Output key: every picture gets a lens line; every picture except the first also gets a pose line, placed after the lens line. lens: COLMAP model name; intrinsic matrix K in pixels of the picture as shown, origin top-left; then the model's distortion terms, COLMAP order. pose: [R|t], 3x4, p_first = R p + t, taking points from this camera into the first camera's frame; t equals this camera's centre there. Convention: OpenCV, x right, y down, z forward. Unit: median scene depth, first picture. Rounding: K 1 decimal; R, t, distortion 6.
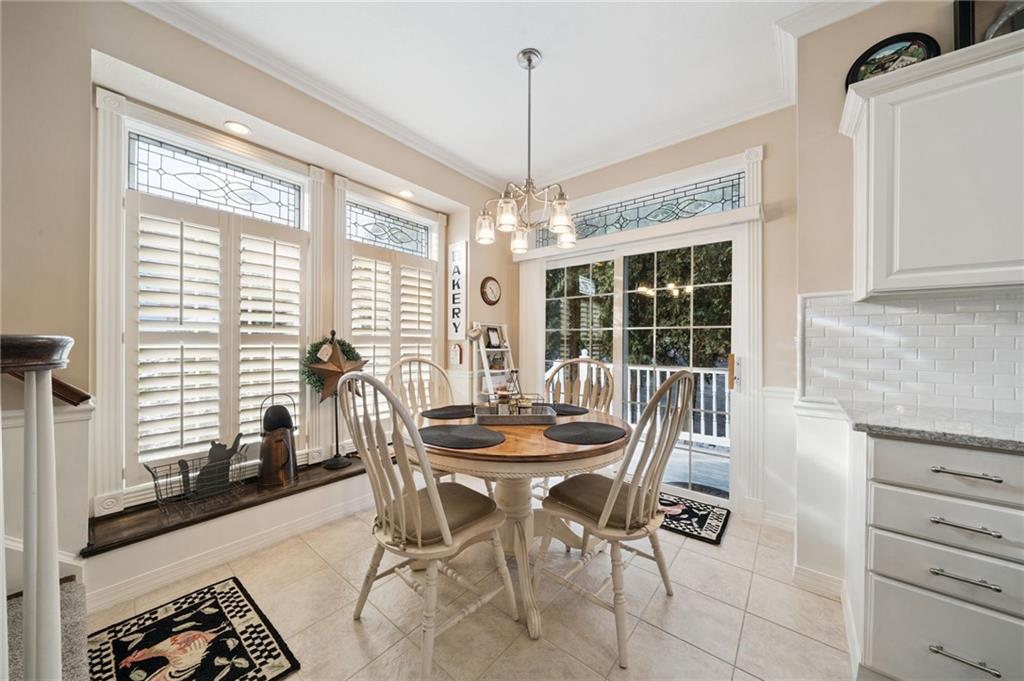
lens RADIAL K [[347.9, 0, 514.1], [0, 347.9, 345.1], [0, 0, 1]] dist [0.001204, 0.000044]
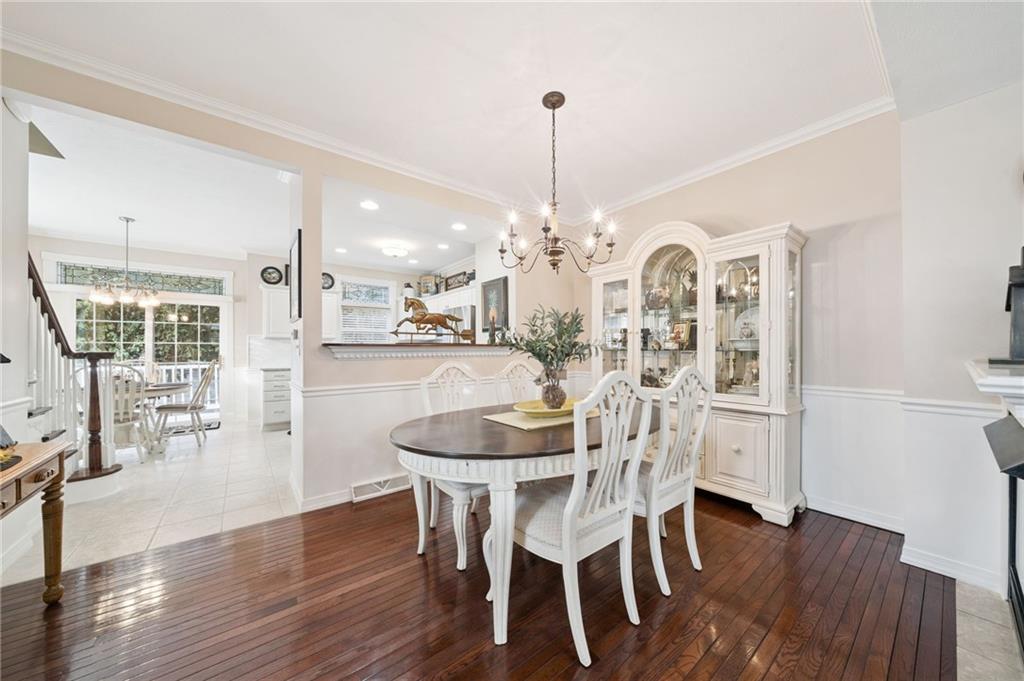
lens RADIAL K [[347.9, 0, 514.7], [0, 347.9, 345.6], [0, 0, 1]] dist [0.001204, 0.000044]
pose [[0.228637, -0.004920, 0.973499, -1.313300], [-0.002202, 0.999982, 0.005571, -0.056741], [-0.973509, -0.003417, 0.228622, -1.606266]]
